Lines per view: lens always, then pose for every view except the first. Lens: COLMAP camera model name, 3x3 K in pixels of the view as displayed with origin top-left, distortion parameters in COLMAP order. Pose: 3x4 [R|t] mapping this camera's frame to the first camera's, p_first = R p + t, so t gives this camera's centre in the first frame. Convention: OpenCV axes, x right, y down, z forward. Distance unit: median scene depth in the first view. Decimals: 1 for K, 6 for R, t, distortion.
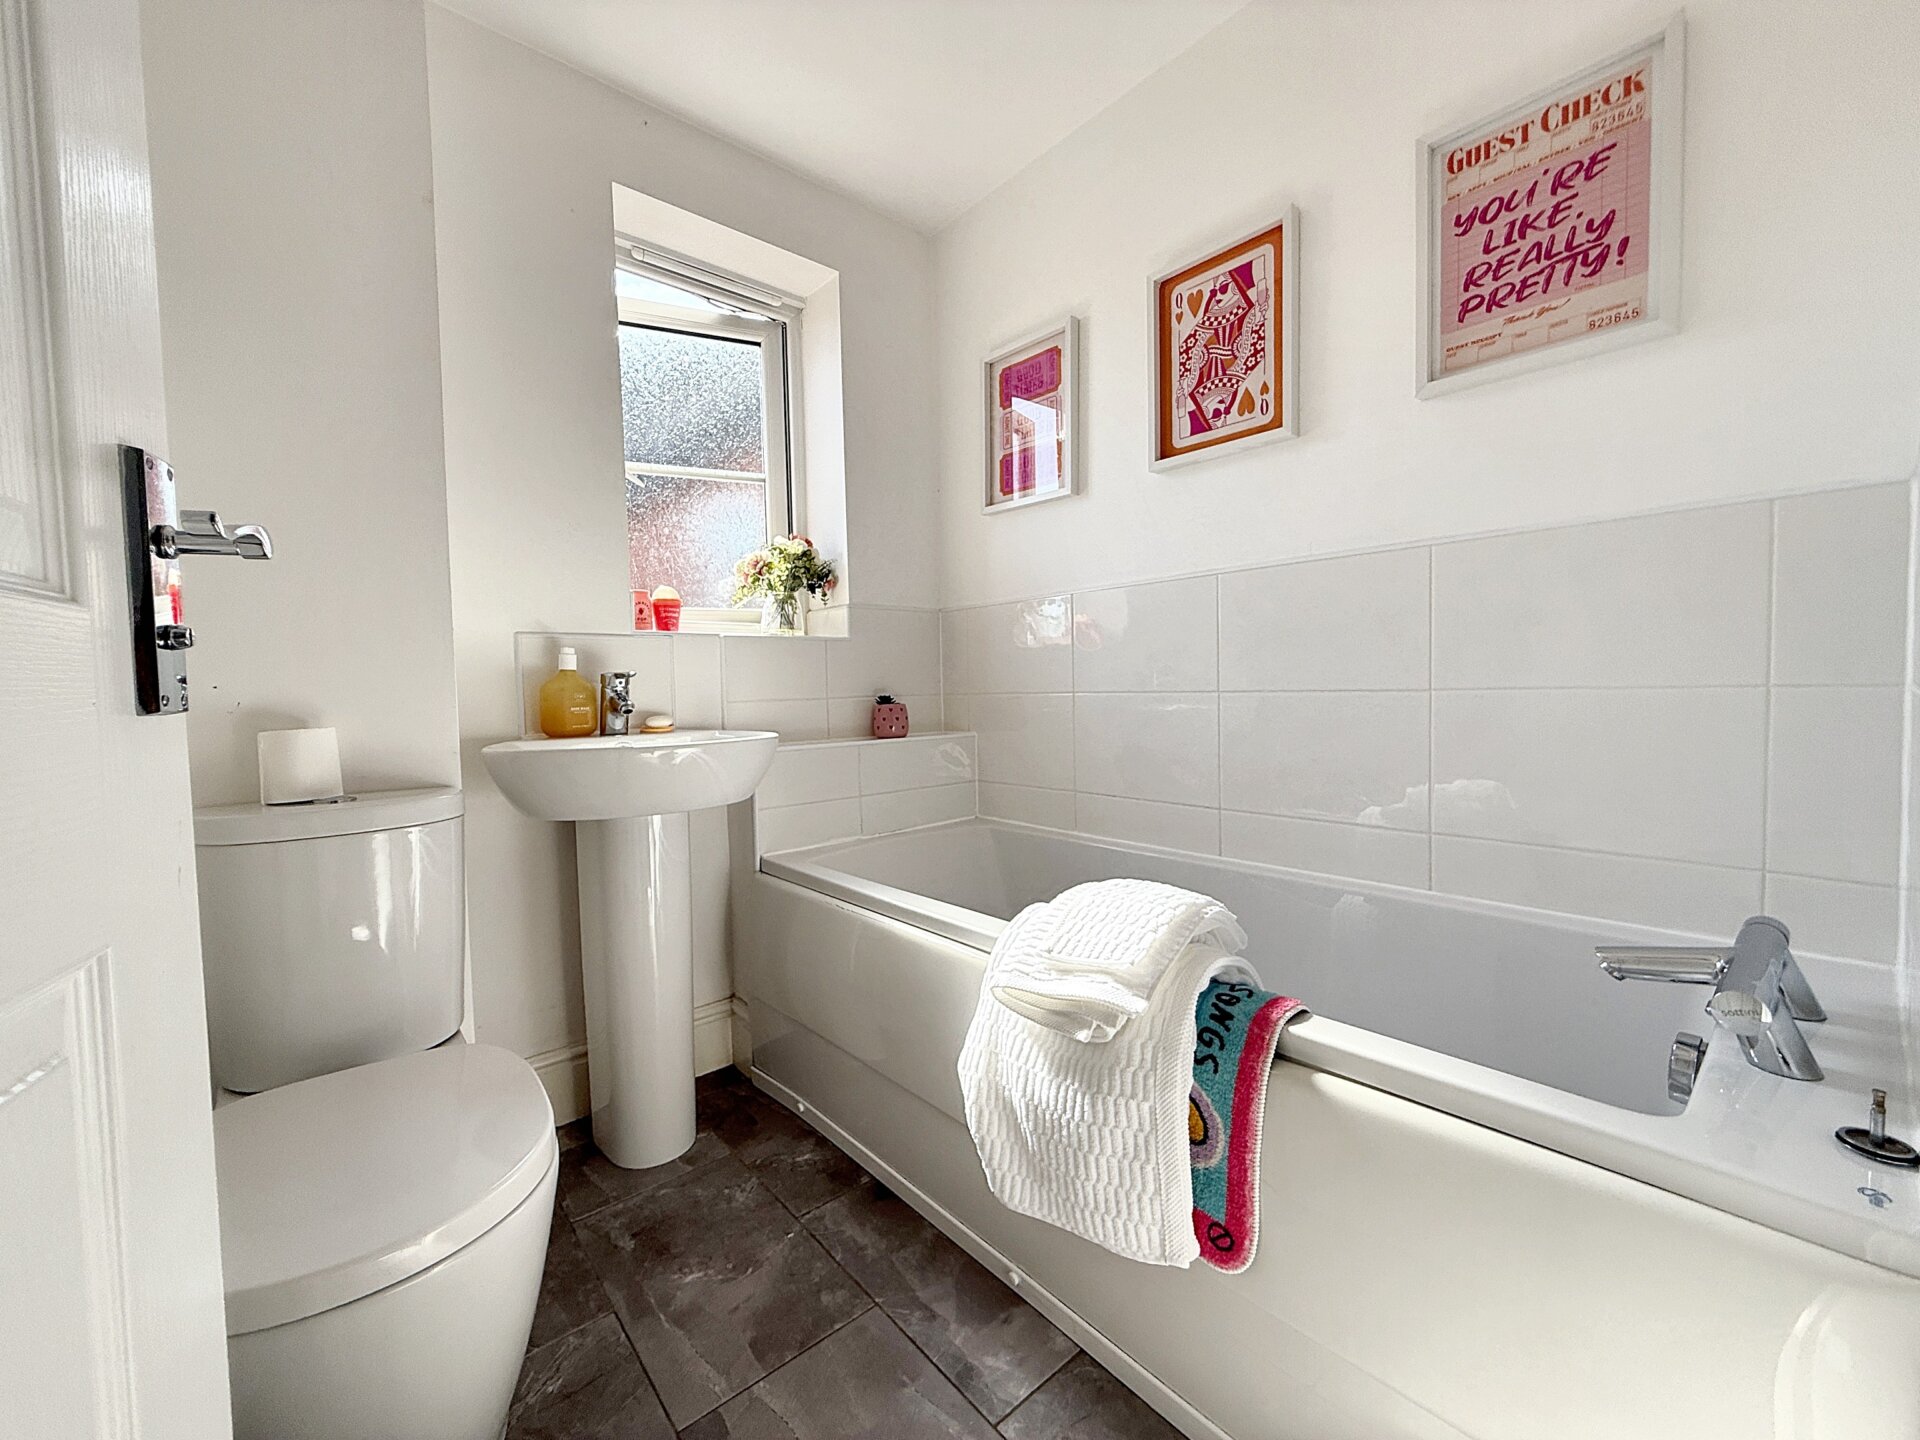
lens RADIAL K [[773.2, 0, 956.3], [0, 773.2, 711.9], [0, 0, 1]] dist [0.000324, 0.000169]
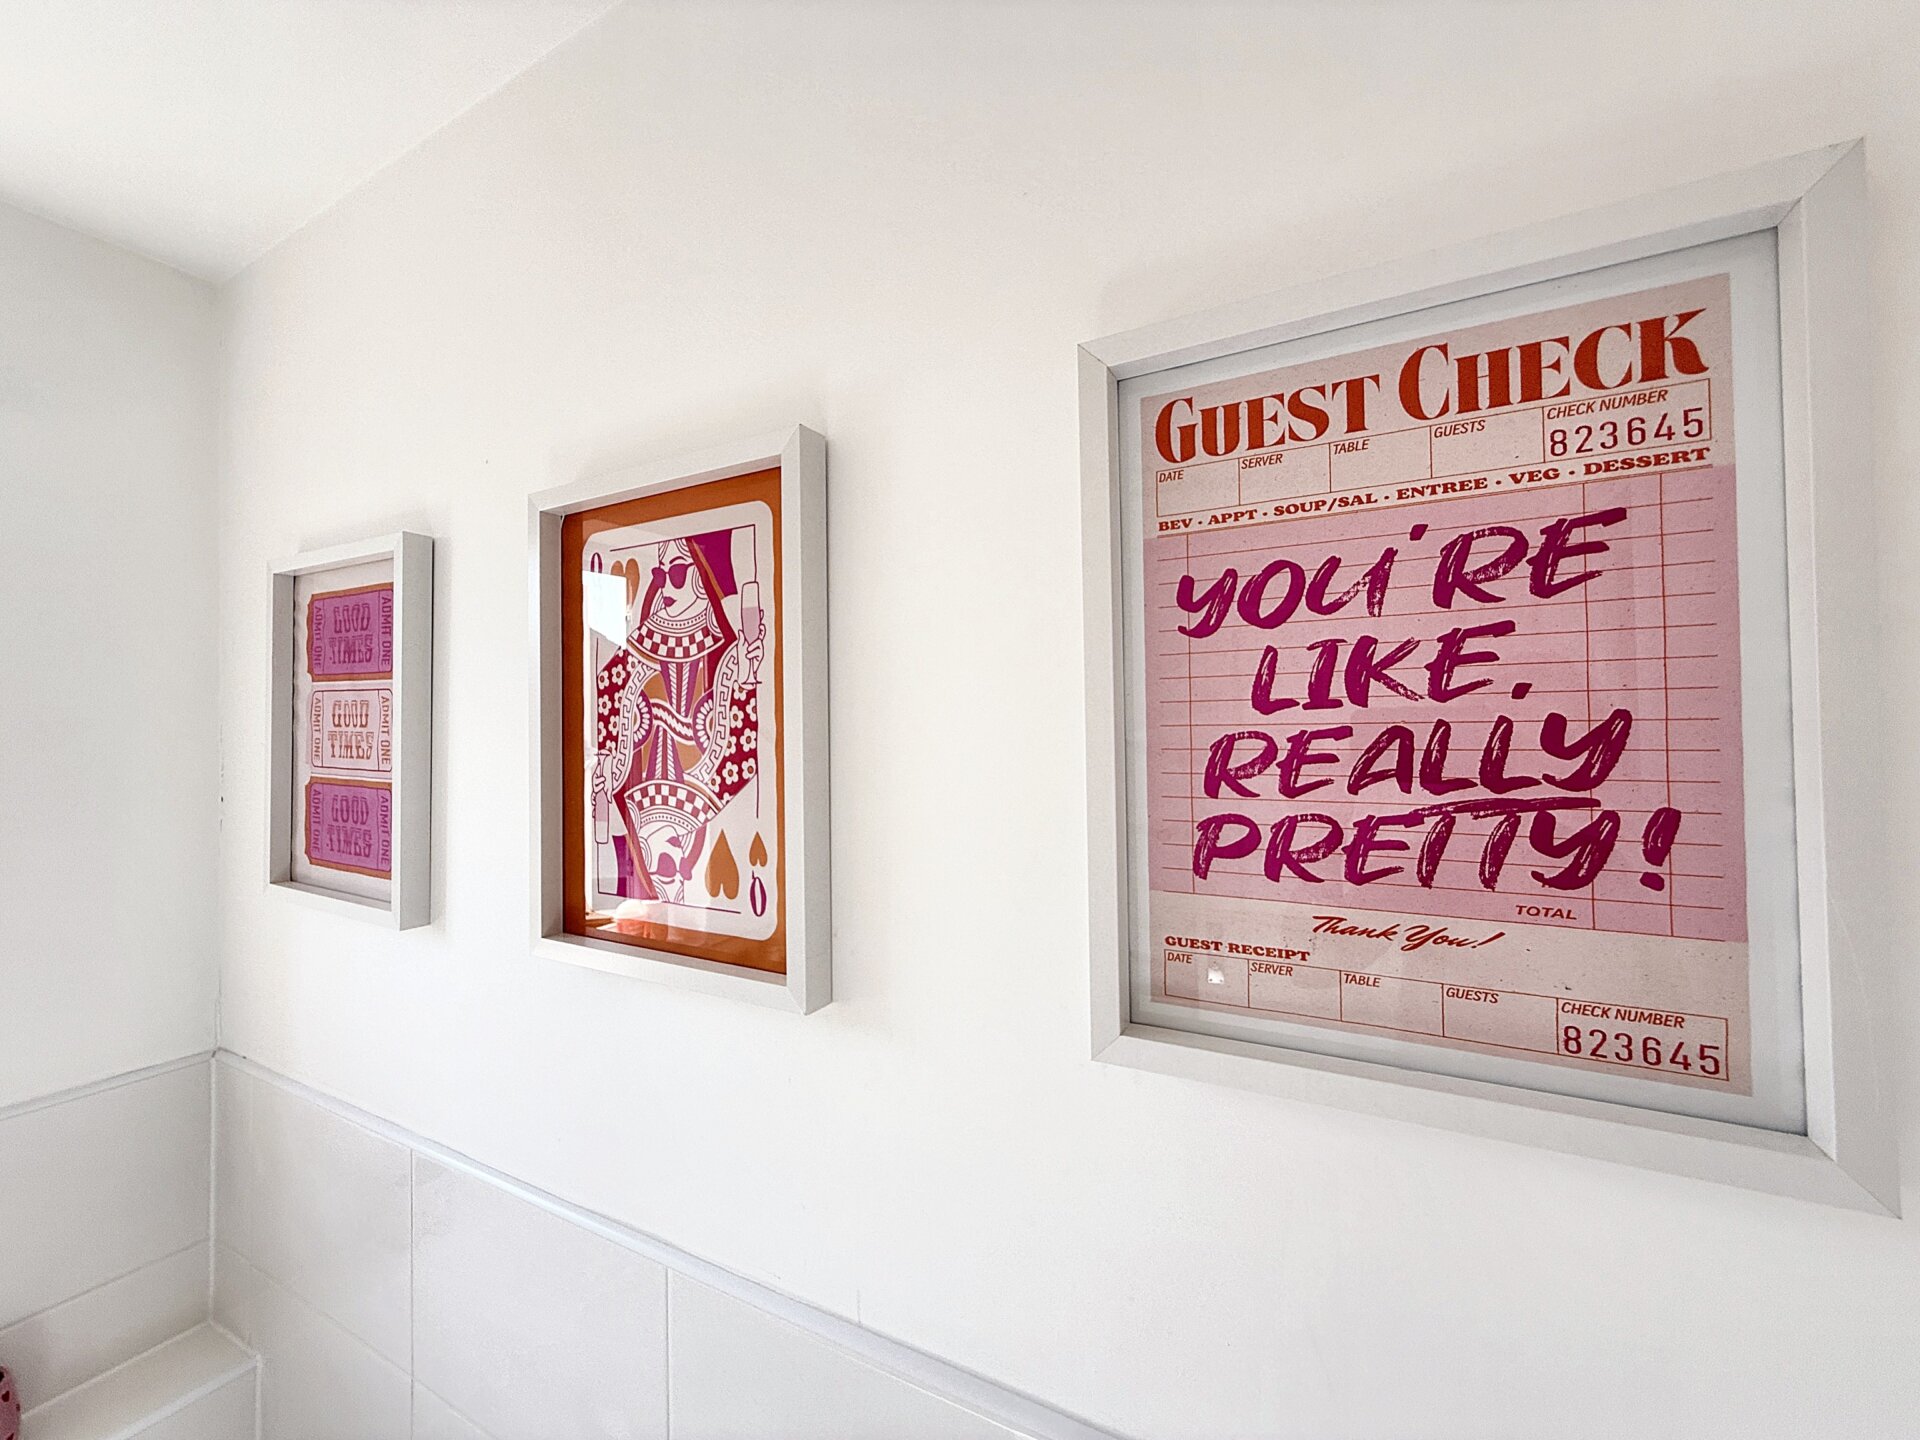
lens RADIAL K [[773.2, 0, 956.3], [0, 773.2, 711.9], [0, 0, 1]] dist [0.000324, 0.000169]
pose [[0.935407, 0.015183, 0.353247, 0.442783], [0.008189, 0.997879, -0.064574, -0.581322], [-0.353479, 0.063296, 0.933299, 0.738439]]
